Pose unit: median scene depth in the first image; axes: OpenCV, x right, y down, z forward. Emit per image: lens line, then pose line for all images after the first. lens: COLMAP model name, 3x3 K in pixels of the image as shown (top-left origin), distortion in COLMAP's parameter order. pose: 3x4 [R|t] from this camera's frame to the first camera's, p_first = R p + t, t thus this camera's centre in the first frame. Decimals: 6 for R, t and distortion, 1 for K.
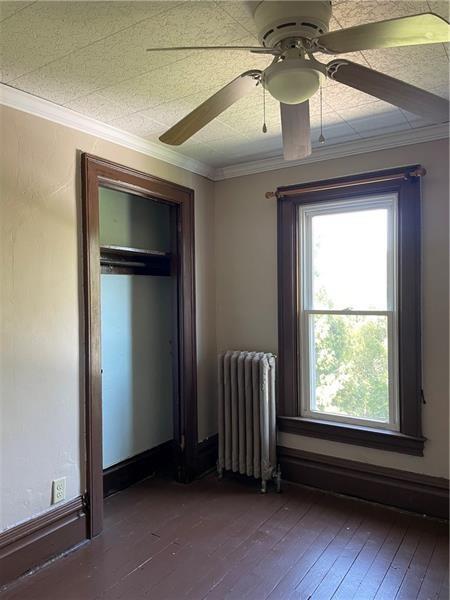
lens RADIAL K [[448.2, 0, 225.0], [0, 448.2, 300.0], [0, 0, 1]] dist [0.004198, -0.002937]
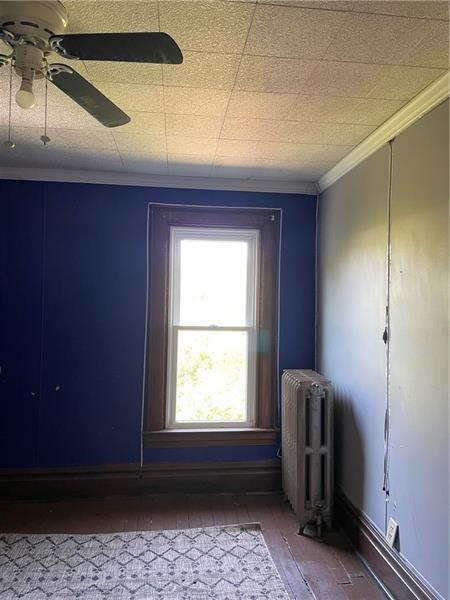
lens RADIAL K [[448.2, 0, 225.0], [0, 448.2, 300.0], [0, 0, 1]] dist [0.004198, -0.002937]
pose [[0.756883, 0.029377, 0.652889, -0.429338], [-0.018844, 0.999555, -0.023129, -0.017417], [-0.653278, 0.005203, 0.757100, 0.129362]]
